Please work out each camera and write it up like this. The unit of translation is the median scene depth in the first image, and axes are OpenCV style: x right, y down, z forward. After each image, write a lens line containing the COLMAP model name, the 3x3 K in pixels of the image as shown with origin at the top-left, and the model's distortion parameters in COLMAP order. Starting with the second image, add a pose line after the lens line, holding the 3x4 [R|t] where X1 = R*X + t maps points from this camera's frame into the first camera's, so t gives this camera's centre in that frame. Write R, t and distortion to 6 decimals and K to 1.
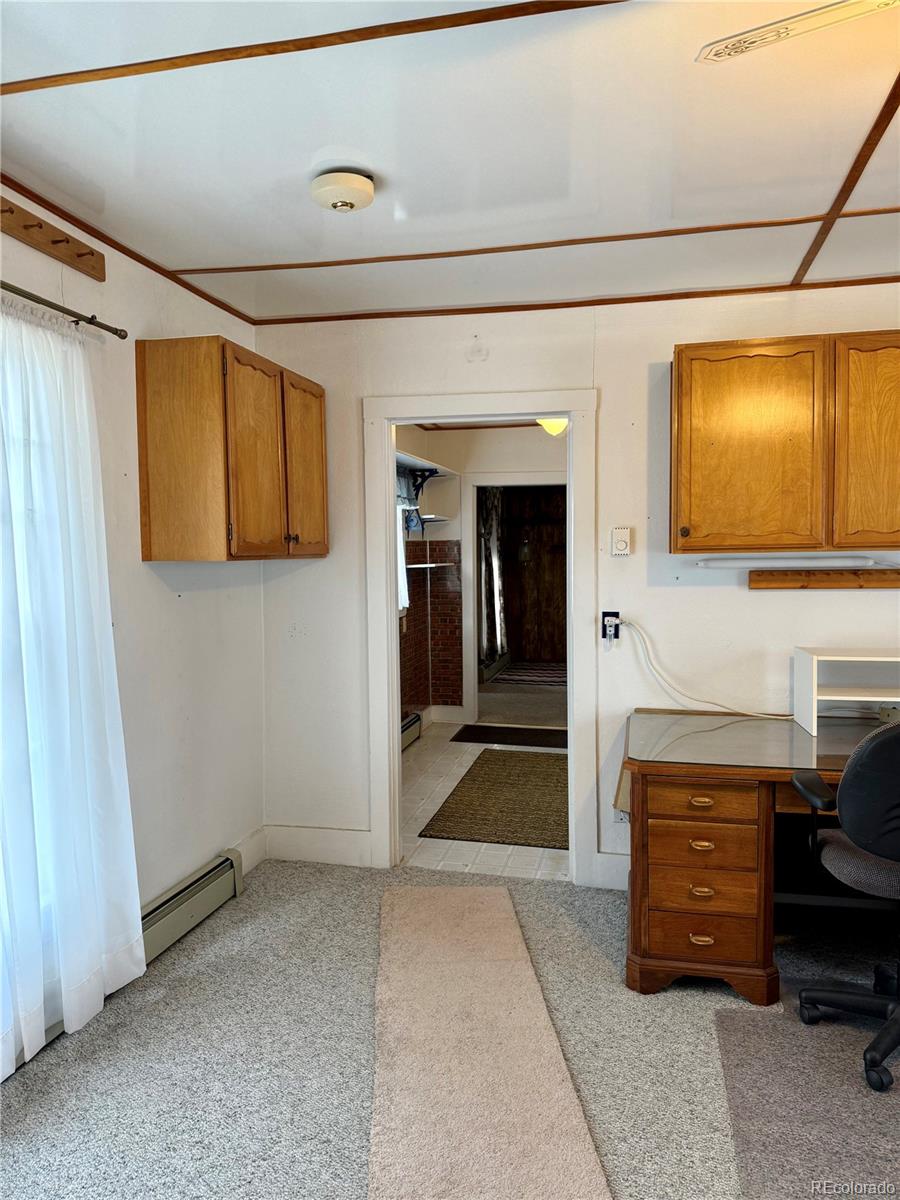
lens RADIAL K [[836.9, 0, 452.4], [0, 836.9, 603.5], [0, 0, 1]] dist [0.074292, -0.119016]
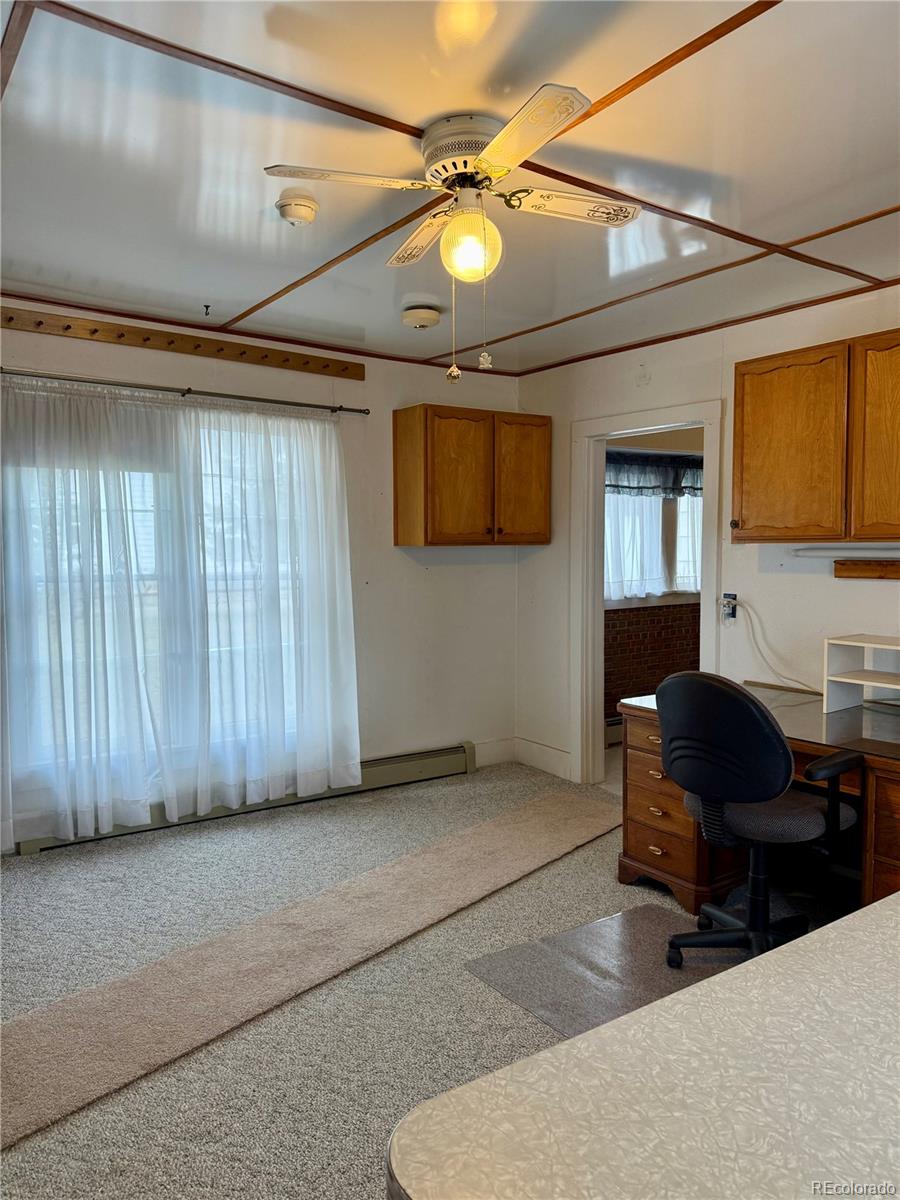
lens RADIAL K [[836.1, 0, 452.5], [0, 836.1, 604.9], [0, 0, 1]] dist [0.150859, -0.247796]
pose [[0.742602, 0.058374, -0.667185, 0.778177], [-0.045435, 0.998290, 0.036773, -0.000284], [0.668190, 0.003006, 0.743984, -0.127067]]
